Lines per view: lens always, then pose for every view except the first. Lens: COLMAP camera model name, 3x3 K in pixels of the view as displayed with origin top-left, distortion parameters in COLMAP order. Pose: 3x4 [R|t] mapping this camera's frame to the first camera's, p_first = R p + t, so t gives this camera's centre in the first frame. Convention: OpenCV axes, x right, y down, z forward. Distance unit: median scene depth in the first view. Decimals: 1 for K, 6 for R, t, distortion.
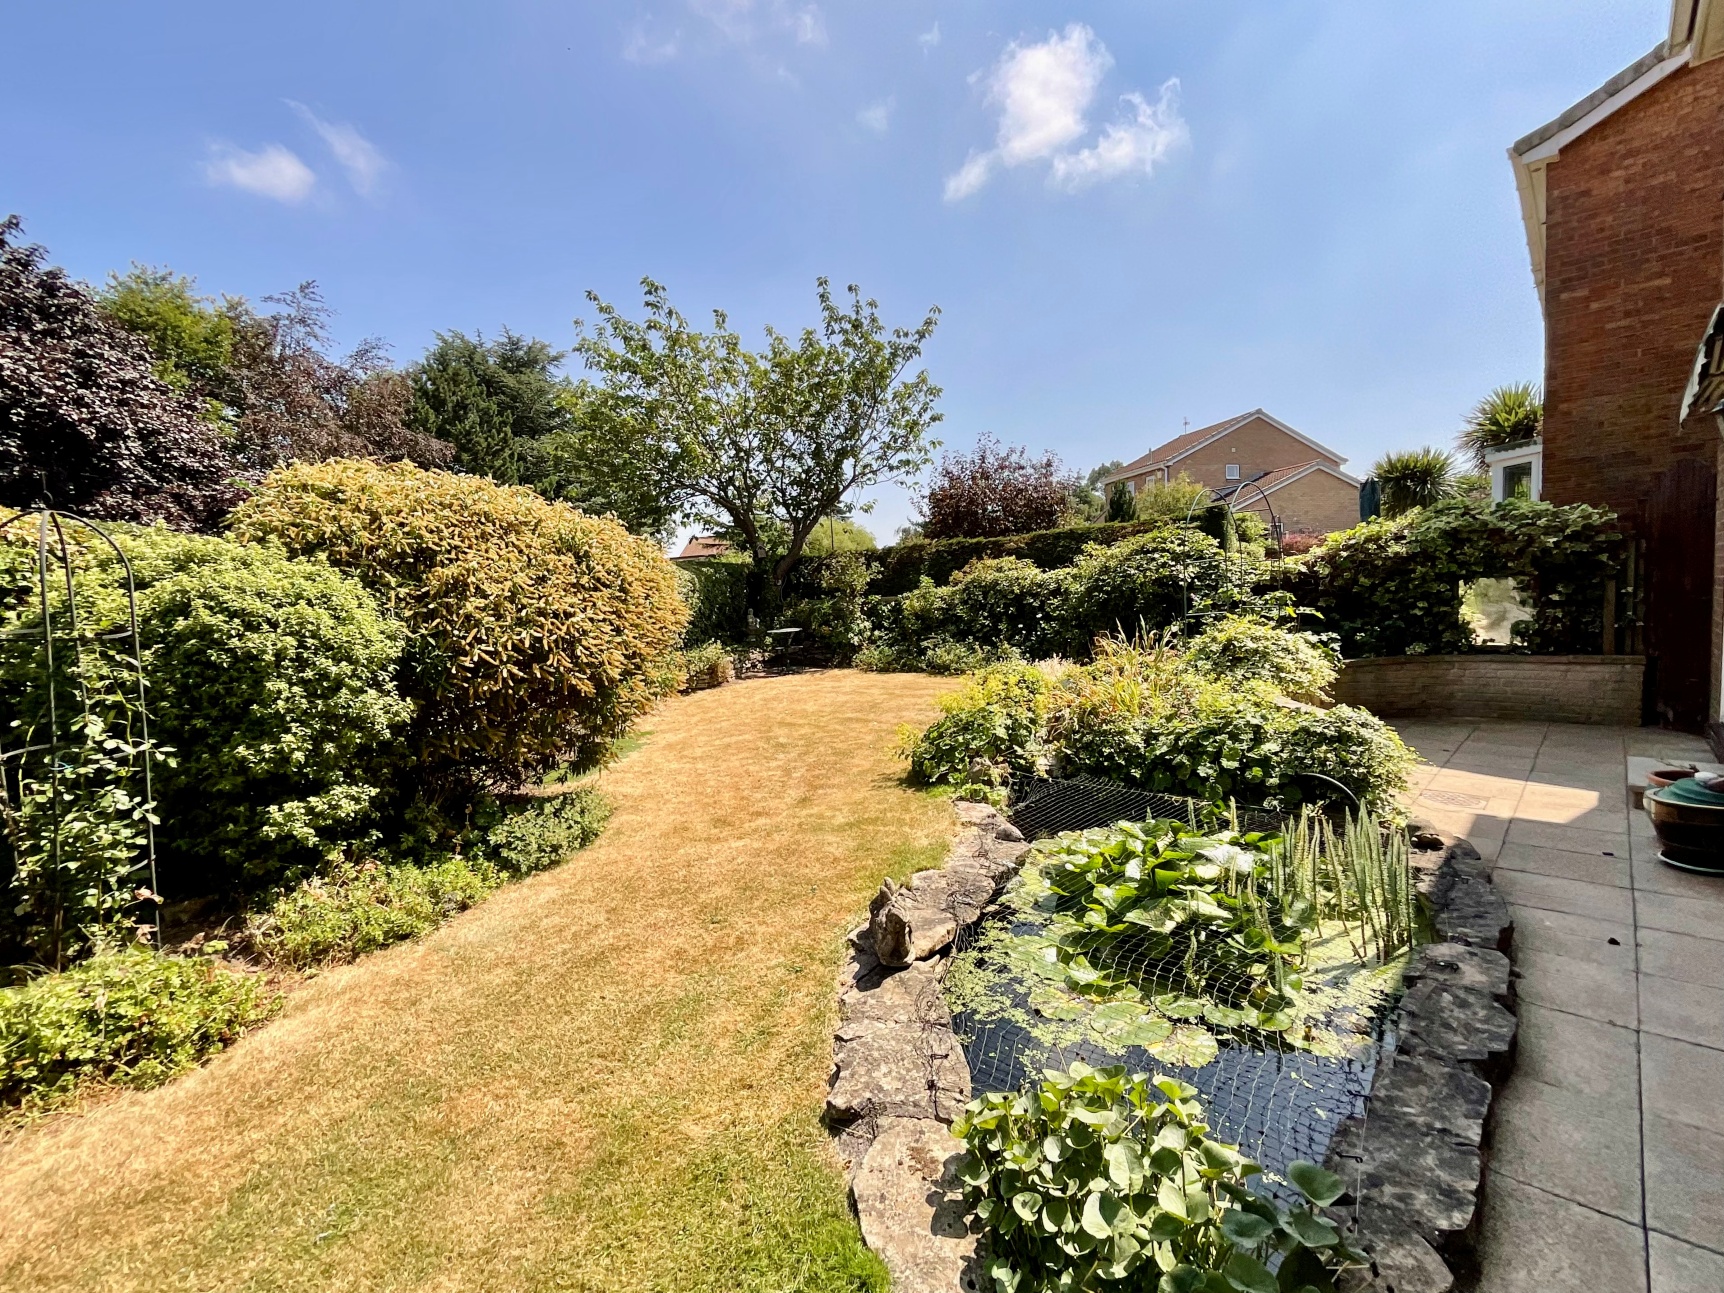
lens RADIAL K [[749.0, 0, 876.7], [0, 749.0, 647.4], [0, 0, 1]] dist [-0.000747, 0.001656]
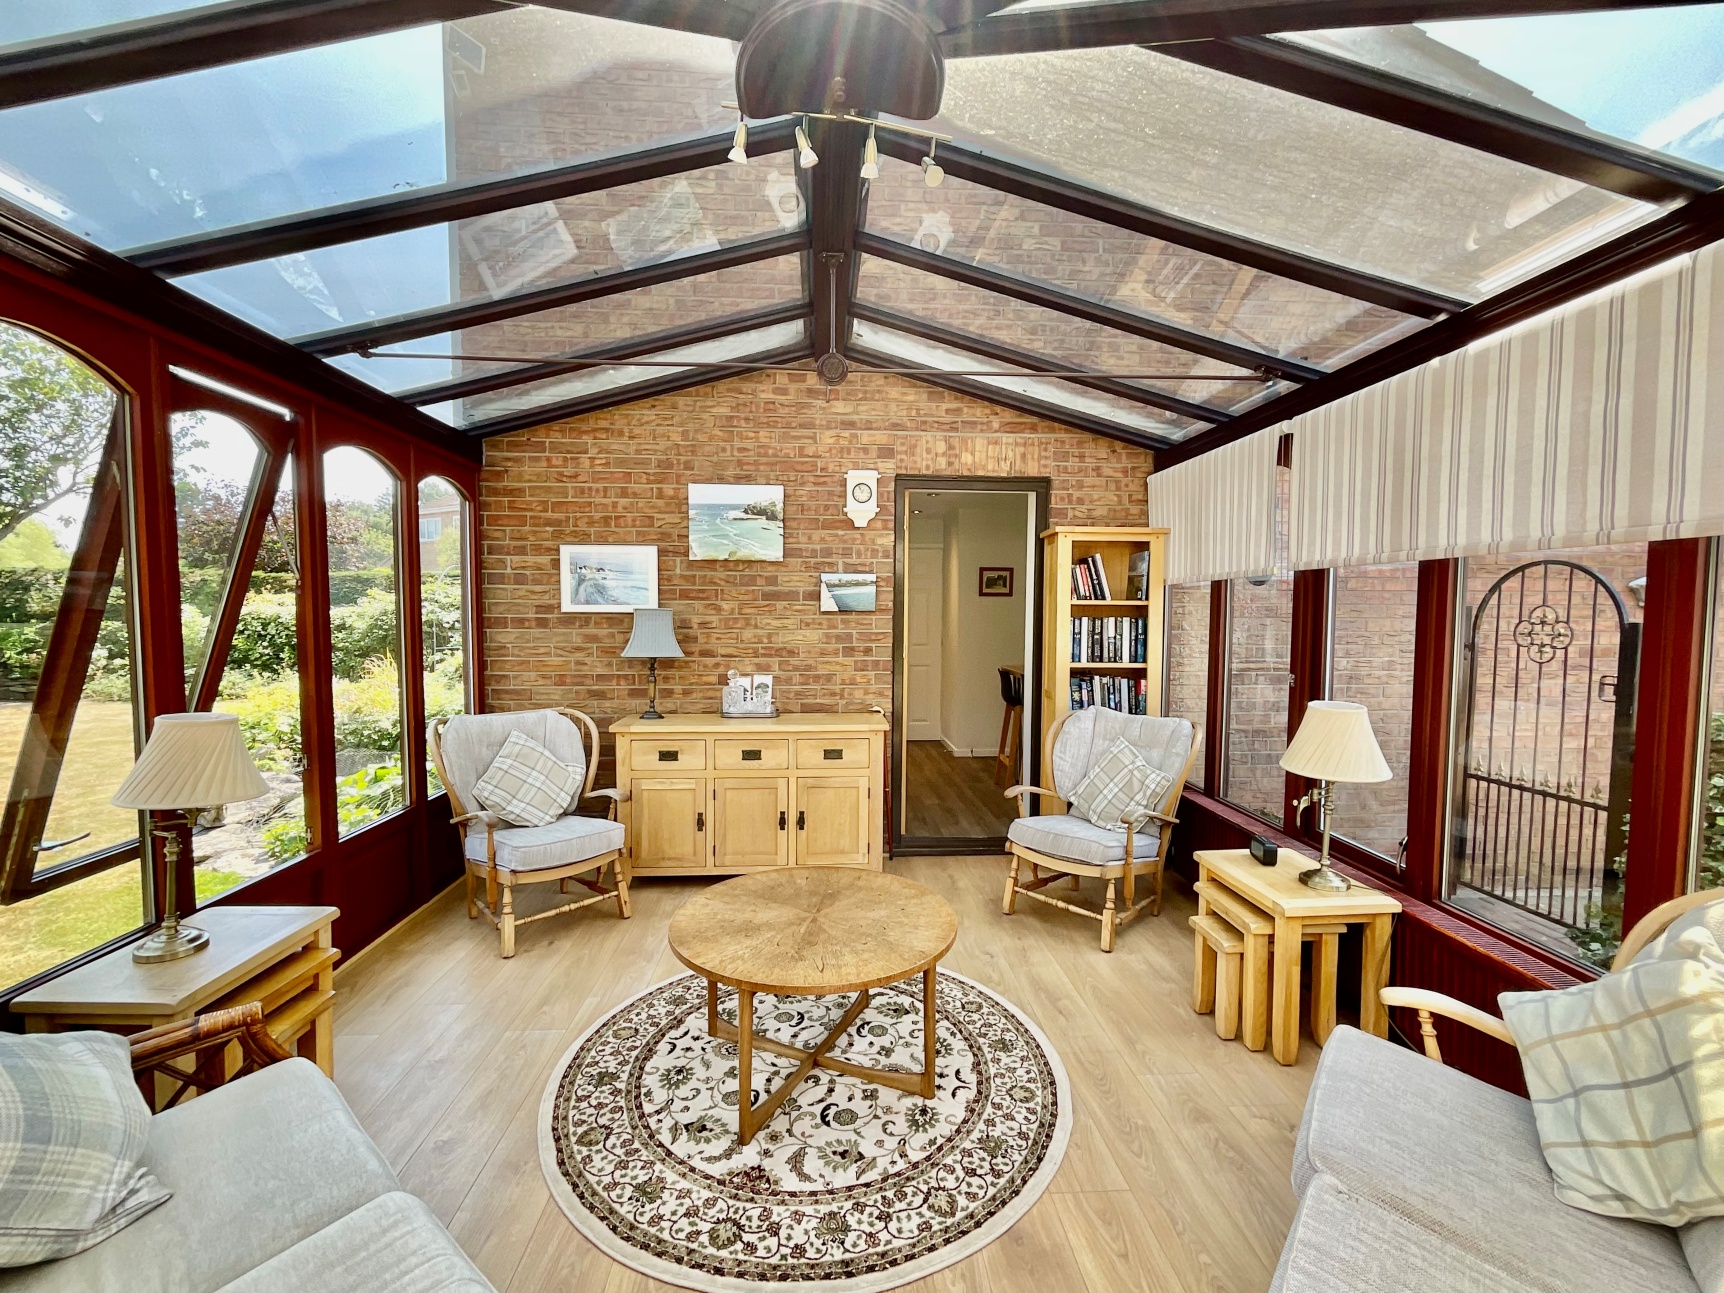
lens RADIAL K [[749.0, 0, 876.7], [0, 749.0, 647.4], [0, 0, 1]] dist [-0.000747, 0.001656]
pose [[0.669873, 0.014172, 0.742340, -0.077728], [0.016404, 0.999291, -0.033880, 0.013731], [-0.742294, 0.034872, 0.669166, -0.446954]]
